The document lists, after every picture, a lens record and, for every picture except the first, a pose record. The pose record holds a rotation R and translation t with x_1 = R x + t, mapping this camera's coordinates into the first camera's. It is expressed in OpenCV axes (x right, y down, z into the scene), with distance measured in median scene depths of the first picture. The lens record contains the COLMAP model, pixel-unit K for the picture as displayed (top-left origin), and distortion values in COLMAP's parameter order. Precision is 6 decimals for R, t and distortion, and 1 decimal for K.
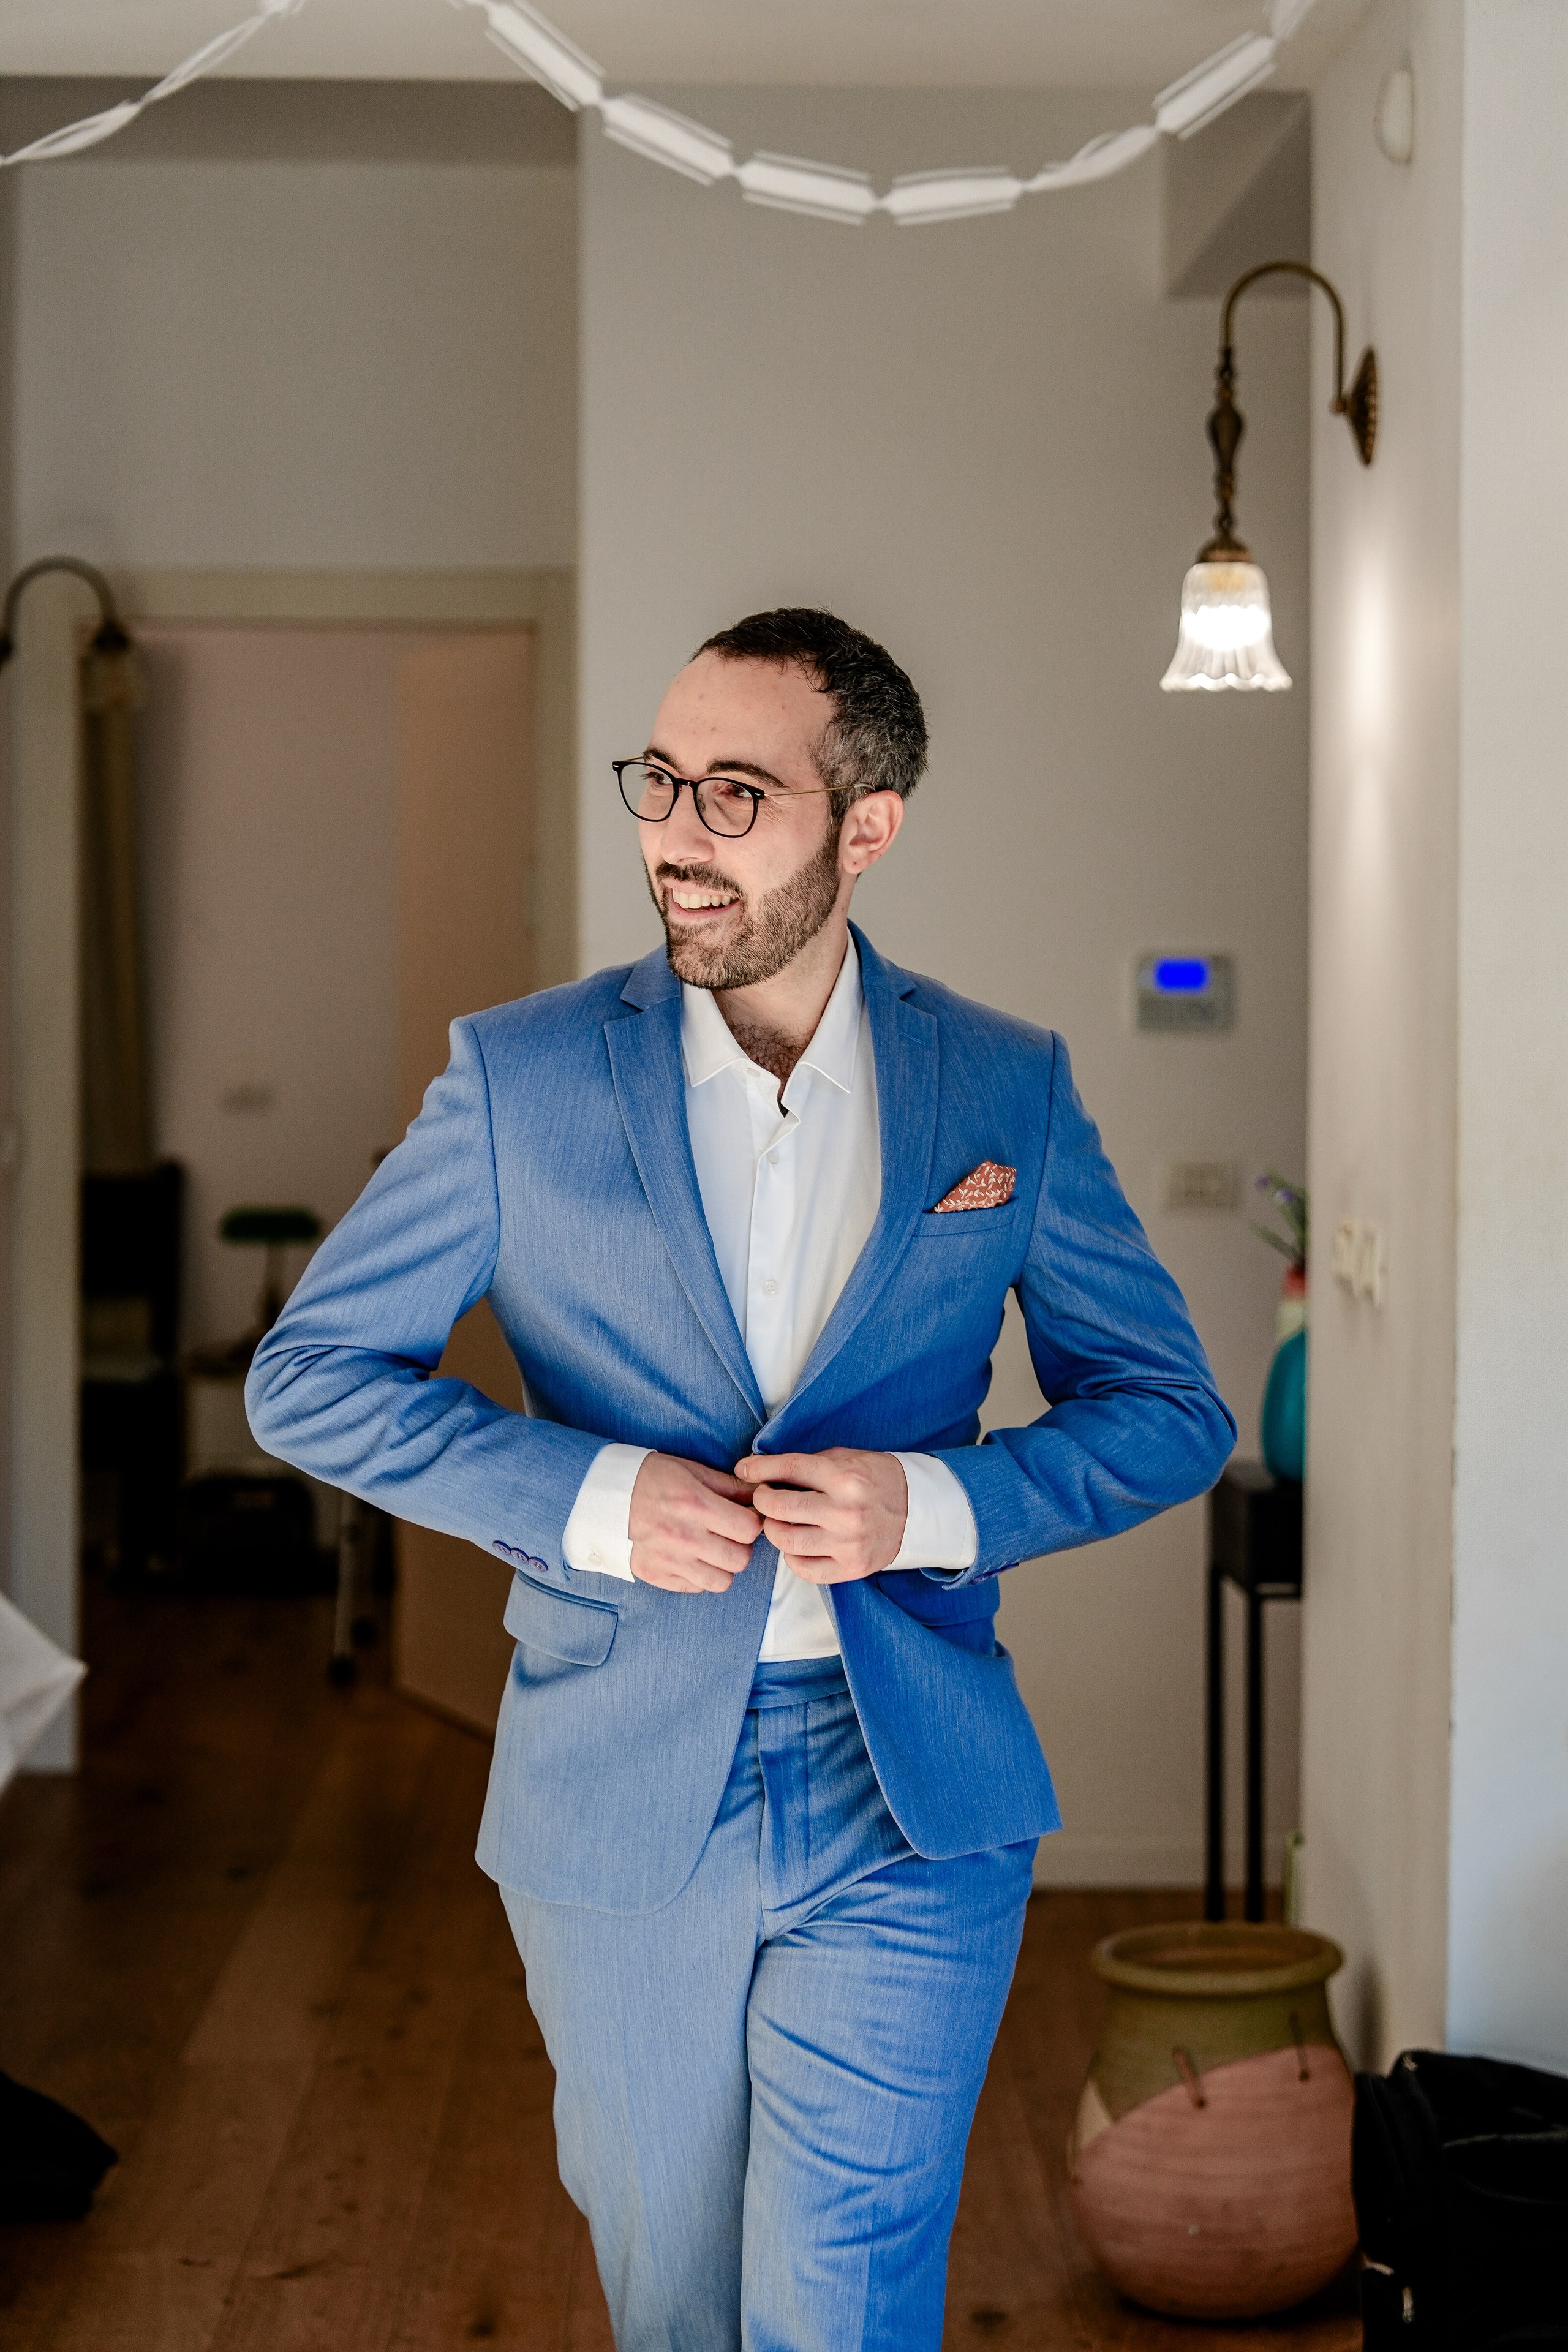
lens RADIAL K [[4717.9, 0, 784.0], [0, 4717.9, 1176.0], [0, 0, 1]] dist [0.553128, 0.106082]
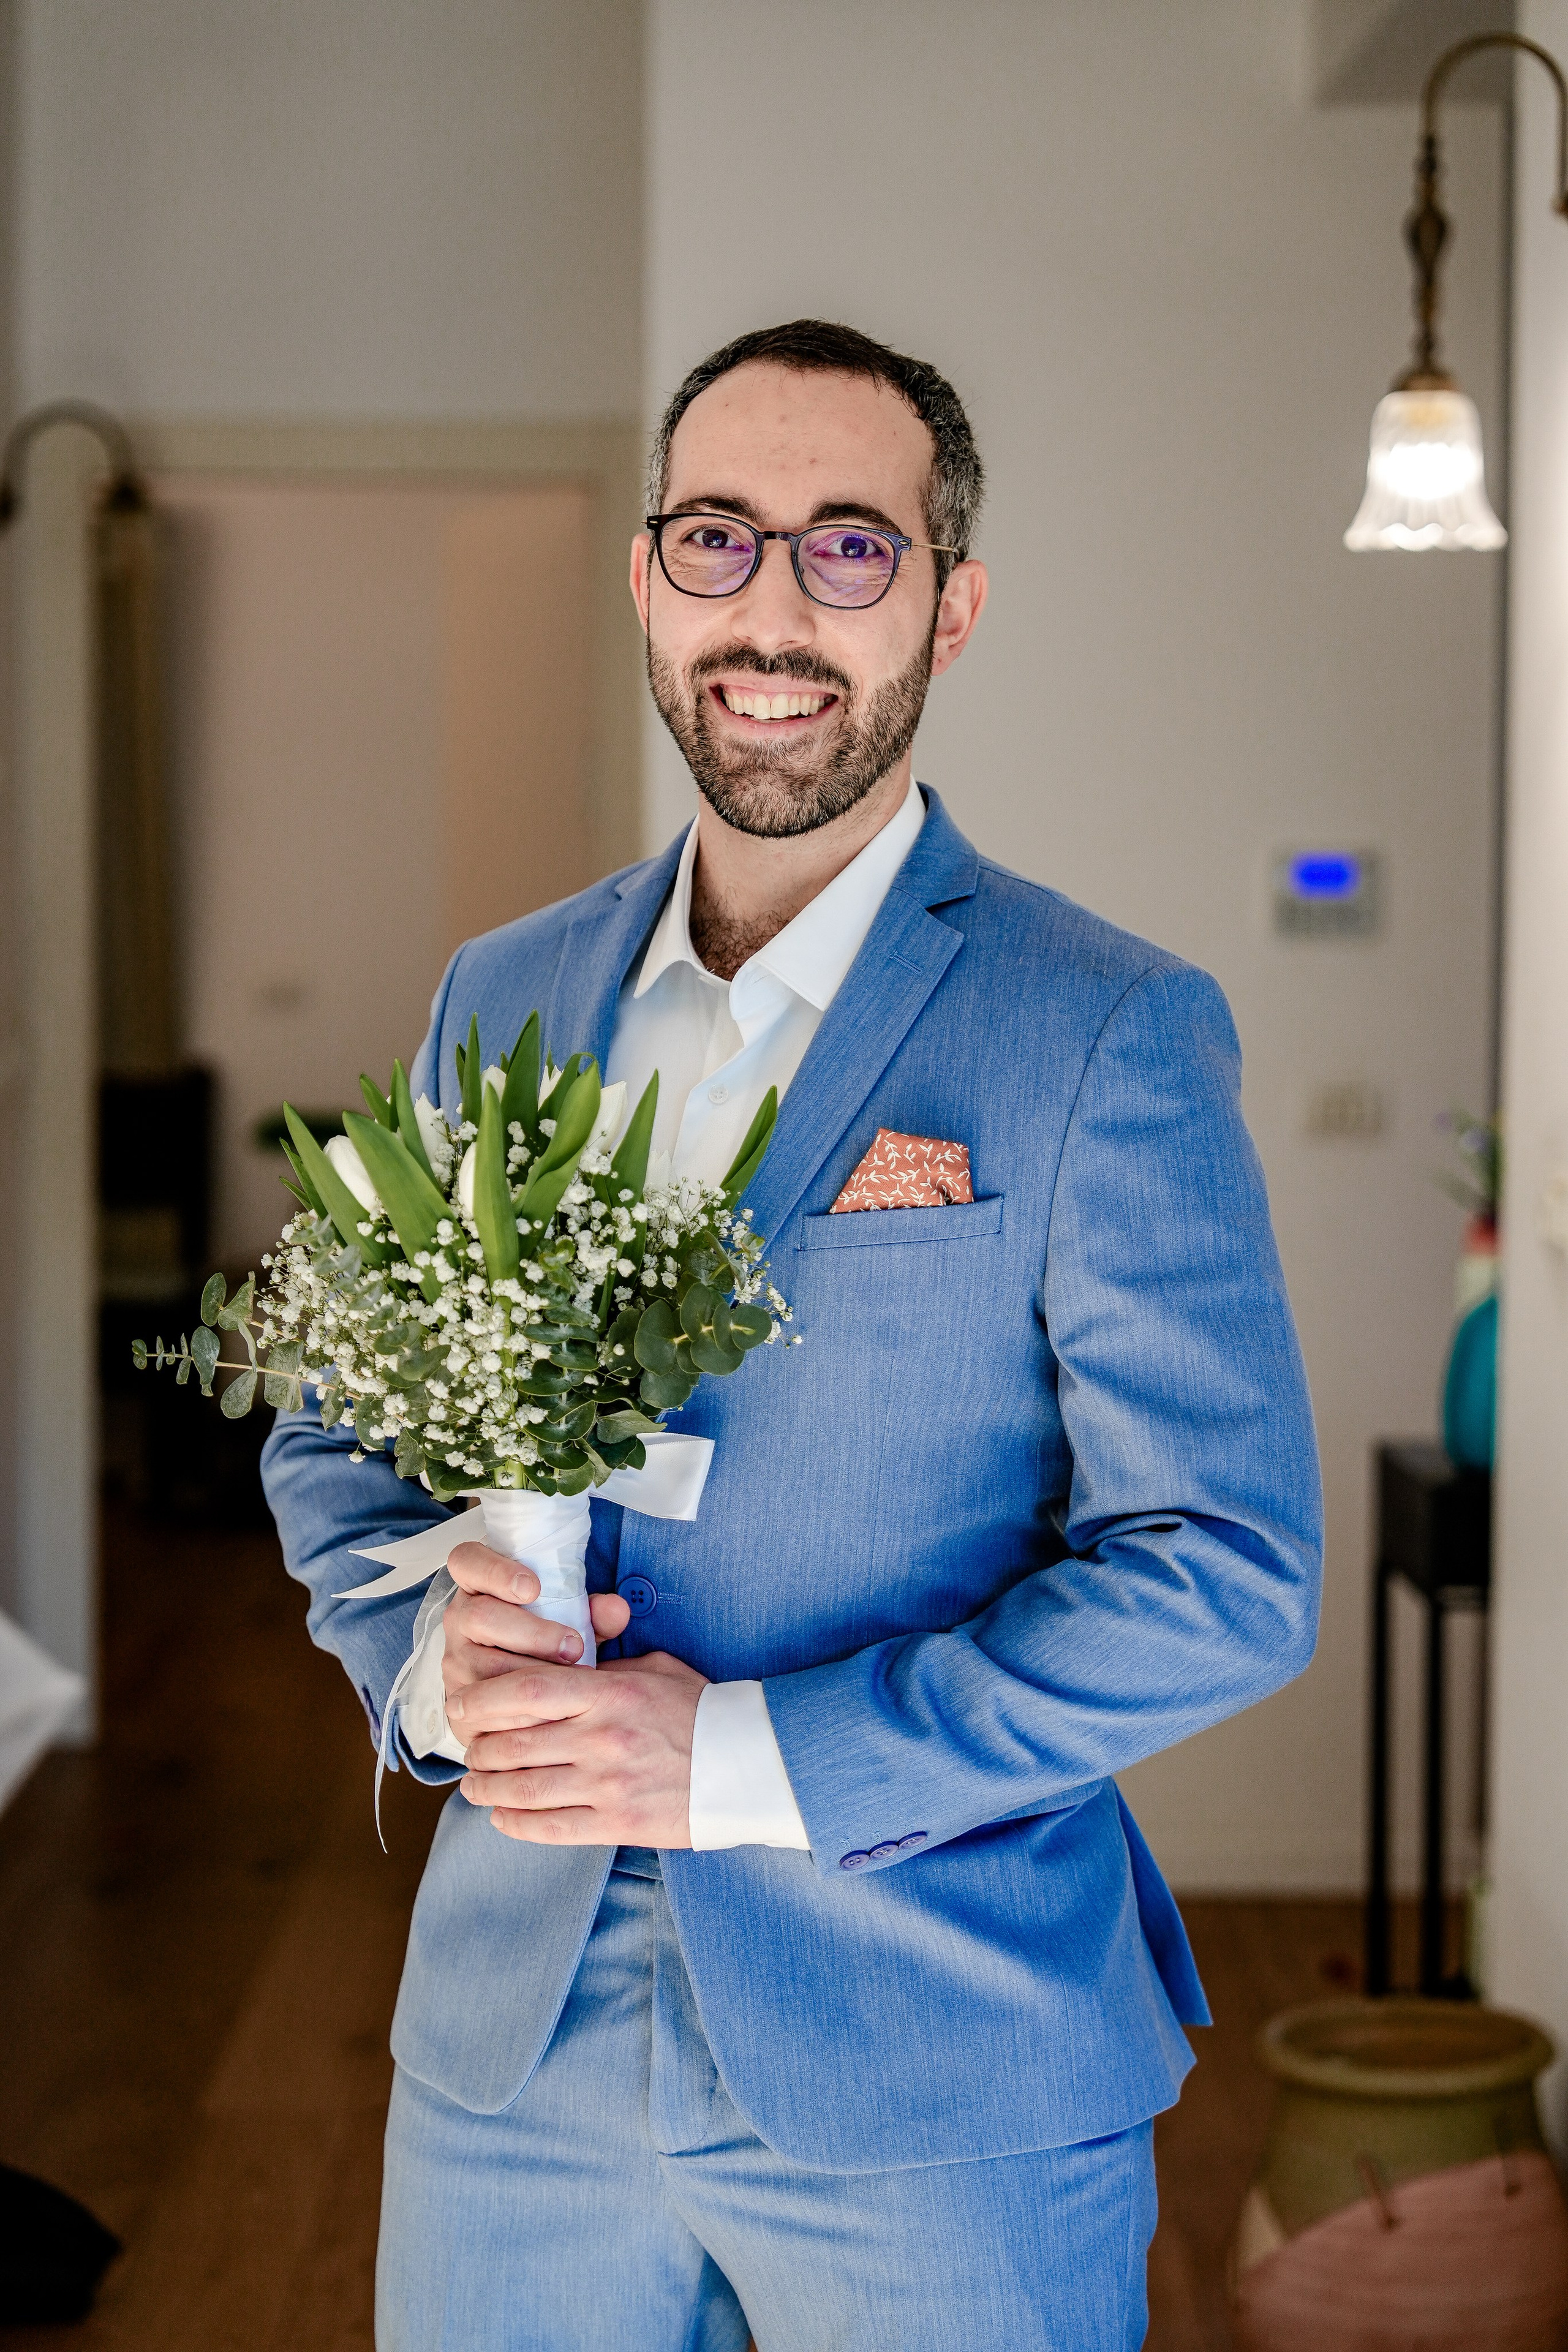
lens RADIAL K [[4603.6, 0, 784.0], [0, 4603.6, 1176.0], [0, 0, 1]] dist [0.317560, 0.018911]
pose [[0.999974, 0.003320, -0.006451, -0.013588], [-0.003130, 0.999571, 0.029116, -0.013346], [0.006545, -0.029095, 0.999555, 0.161497]]
